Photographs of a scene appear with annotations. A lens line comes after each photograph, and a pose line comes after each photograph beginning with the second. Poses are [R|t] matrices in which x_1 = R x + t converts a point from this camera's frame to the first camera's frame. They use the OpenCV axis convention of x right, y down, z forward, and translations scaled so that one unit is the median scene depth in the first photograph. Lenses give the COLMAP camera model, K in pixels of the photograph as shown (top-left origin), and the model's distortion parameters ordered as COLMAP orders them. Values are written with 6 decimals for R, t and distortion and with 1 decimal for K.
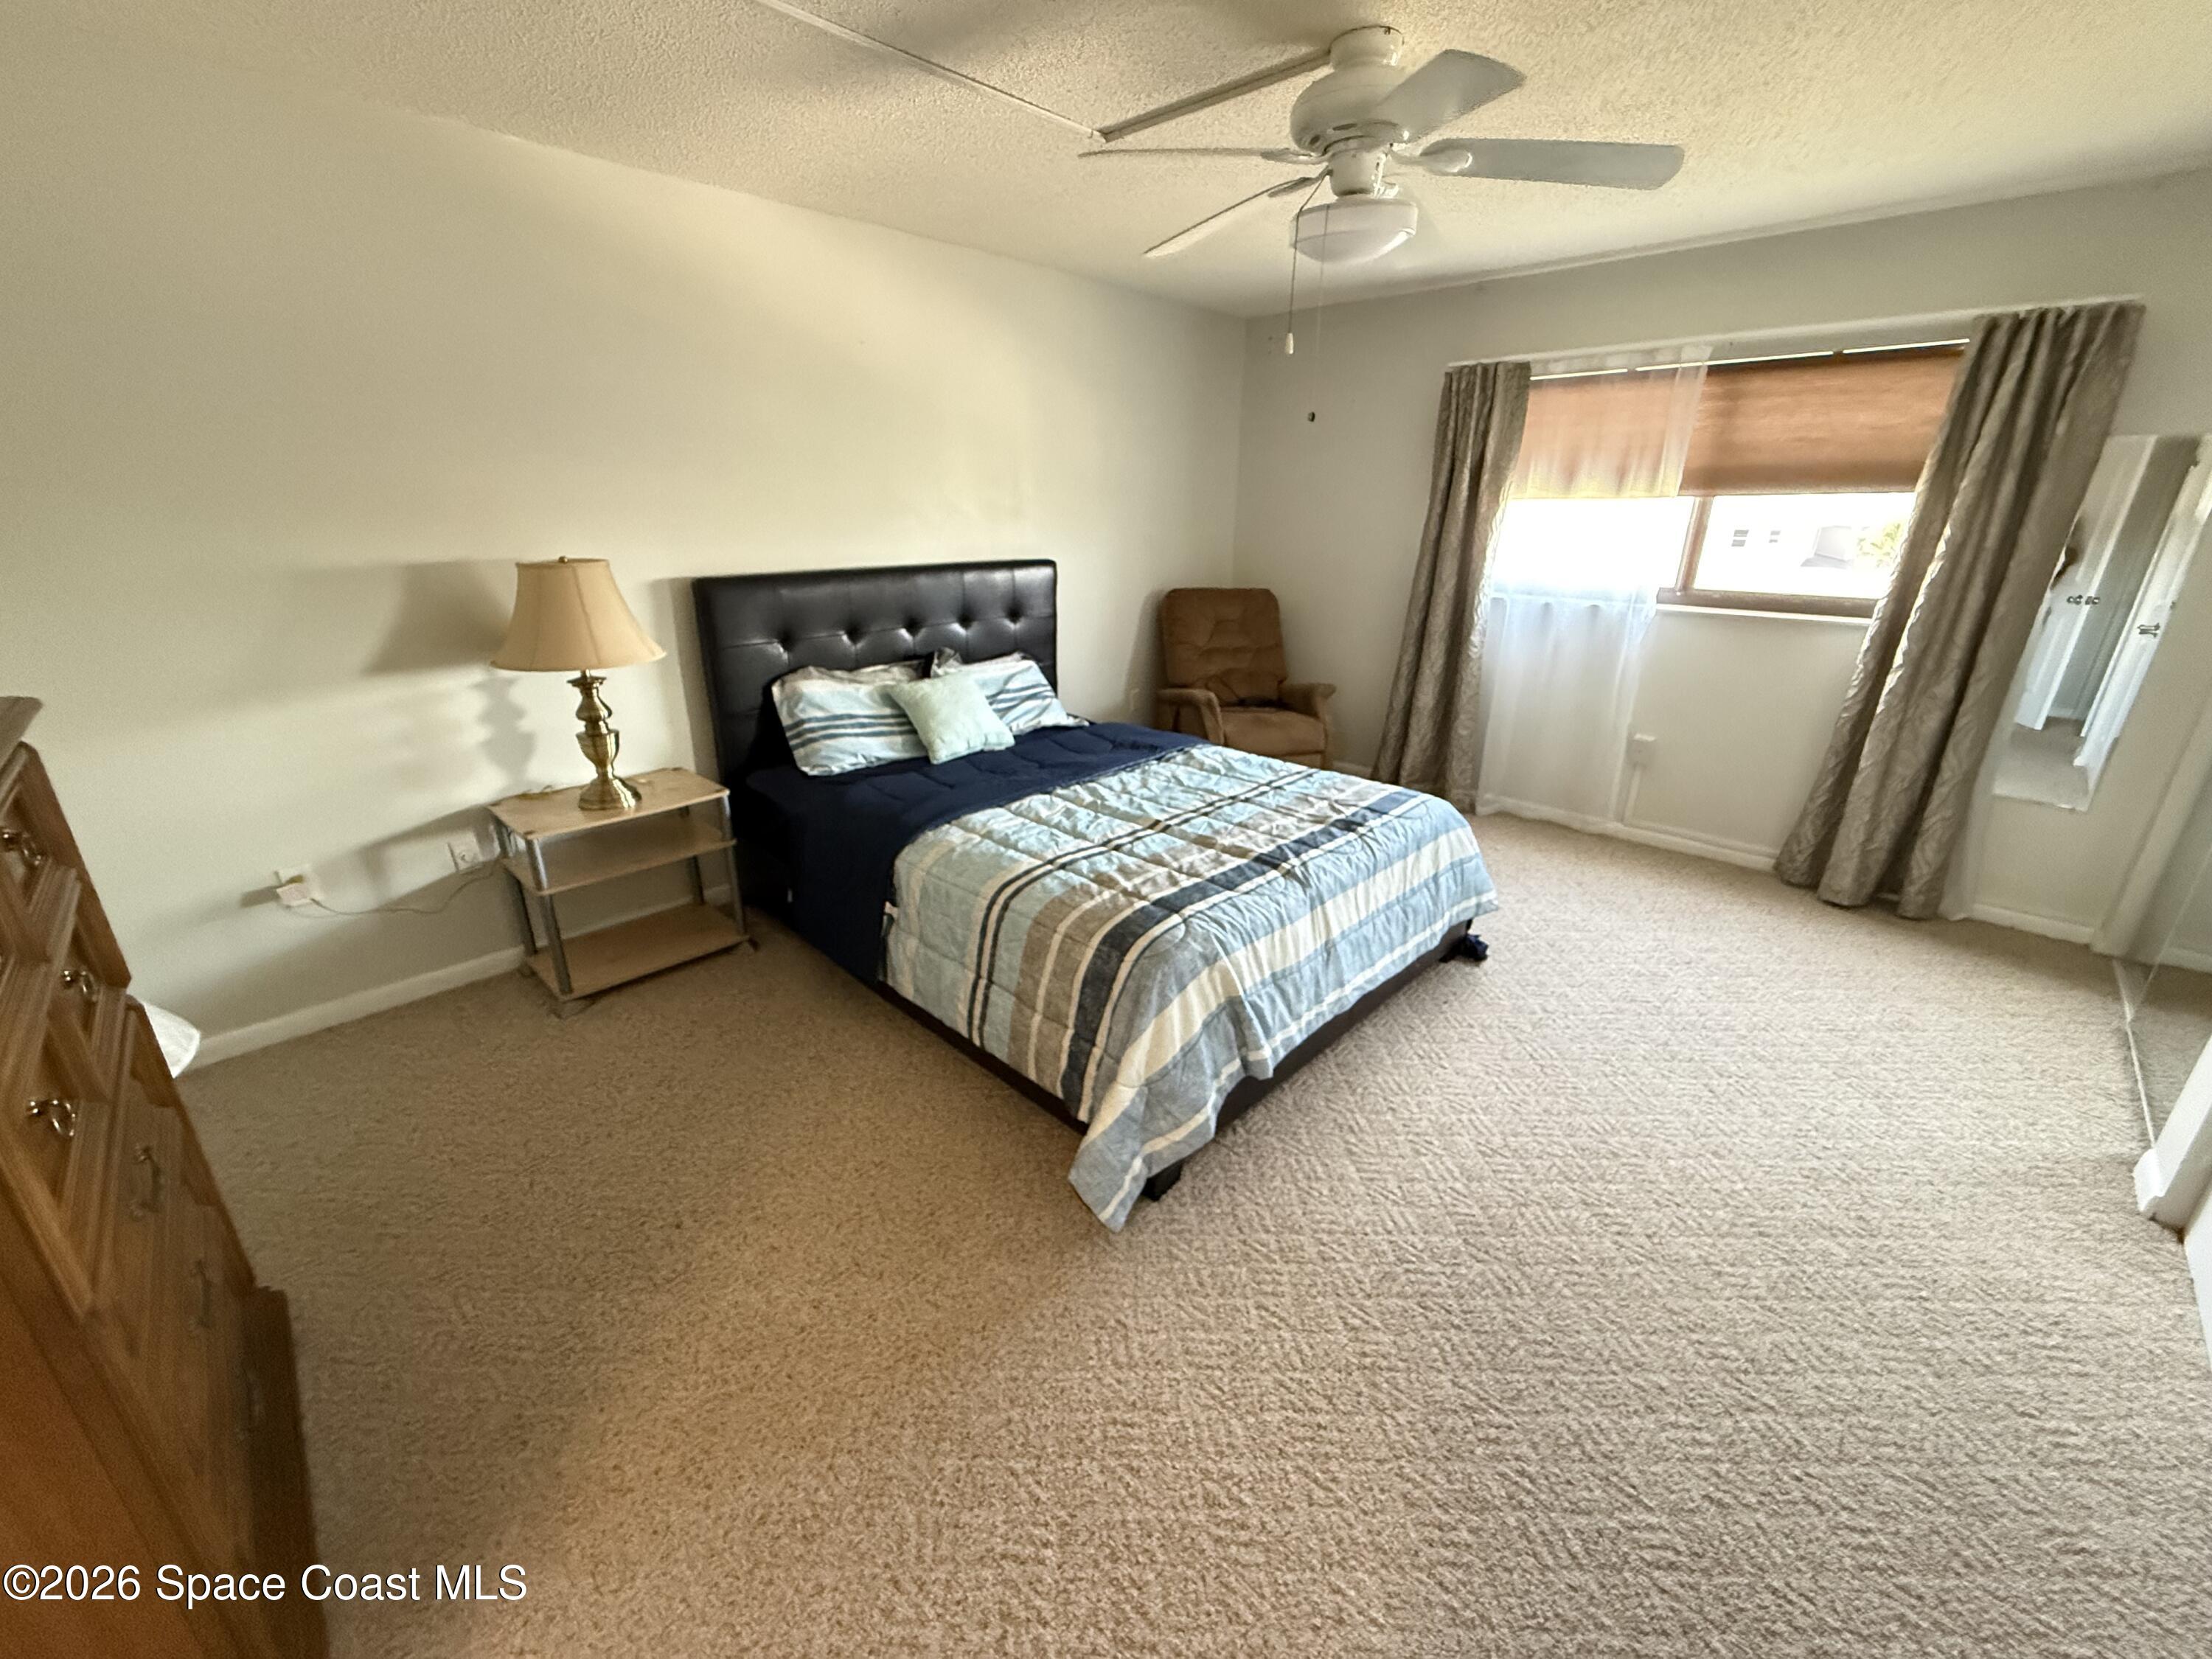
lens RADIAL K [[885.5, 0, 1101.5], [0, 885.5, 829.9], [0, 0, 1]] dist [-0.000490, 0.000078]
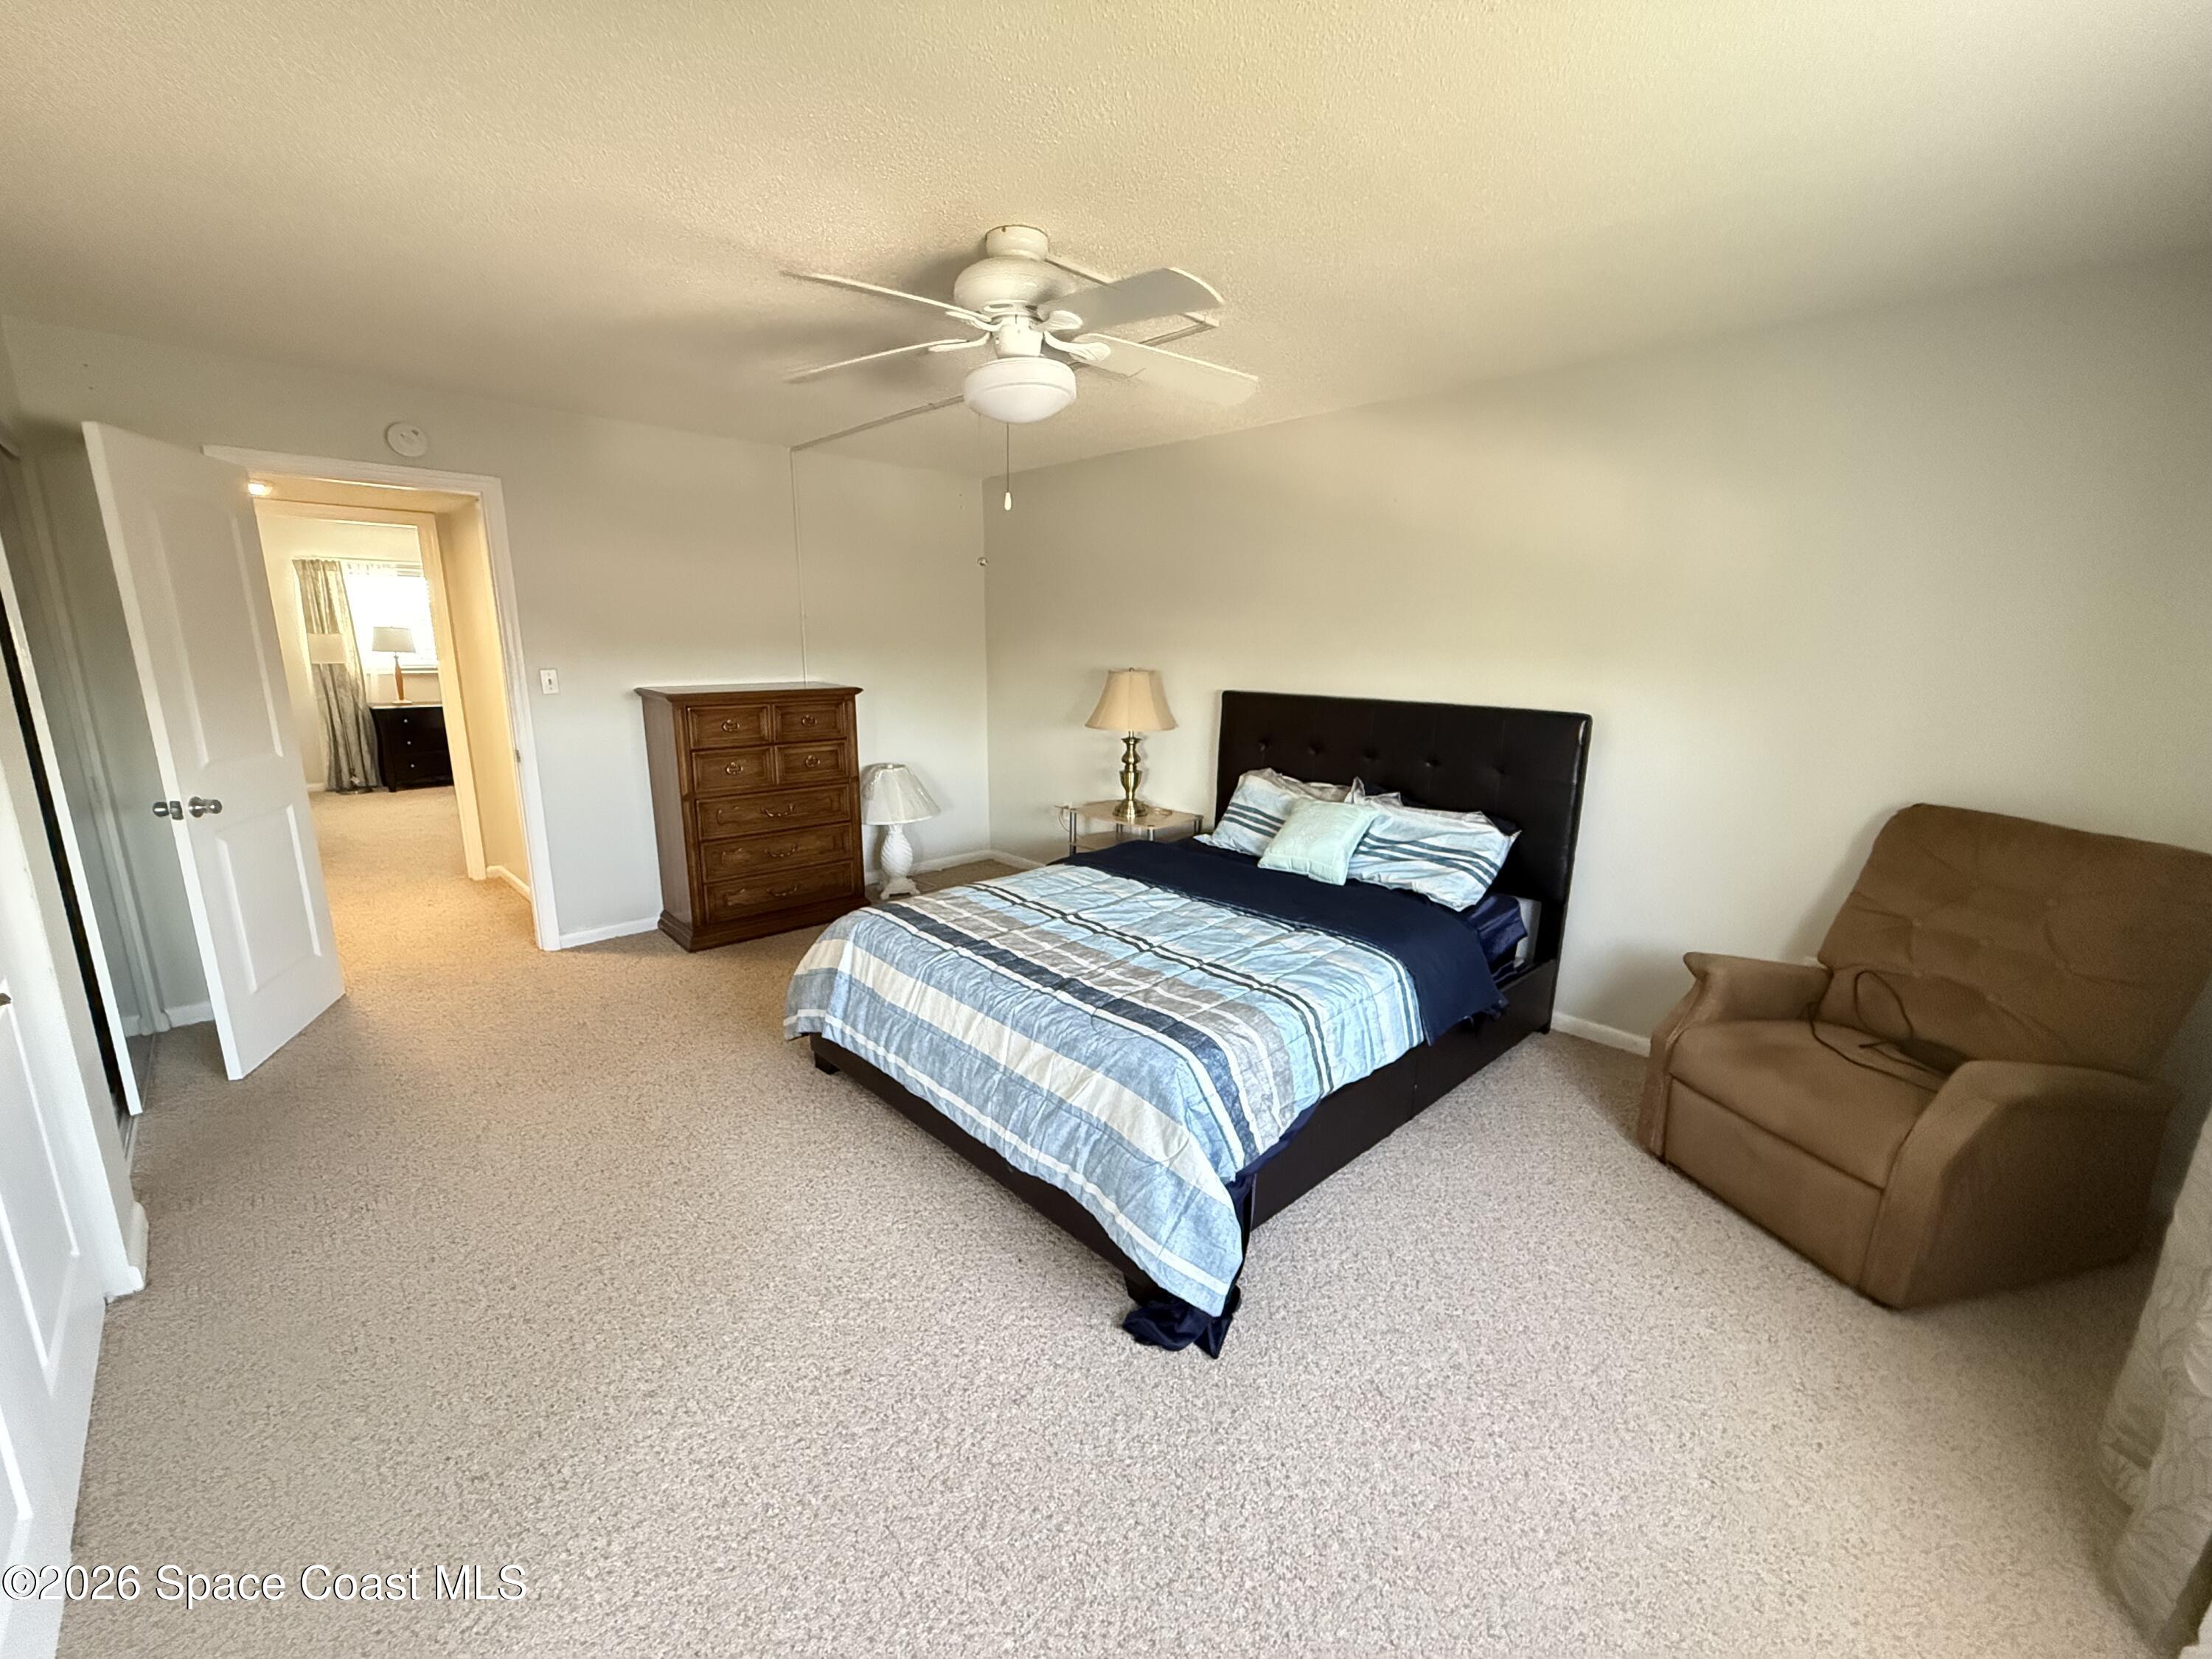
lens RADIAL K [[885.5, 0, 1101.5], [0, 885.5, 829.9], [0, 0, 1]] dist [-0.000490, 0.000078]
pose [[-0.057621, 0.208142, -0.976400, 1.014974], [-0.352233, 0.910891, 0.214963, -0.321598], [0.934137, 0.356306, 0.020828, 0.871791]]
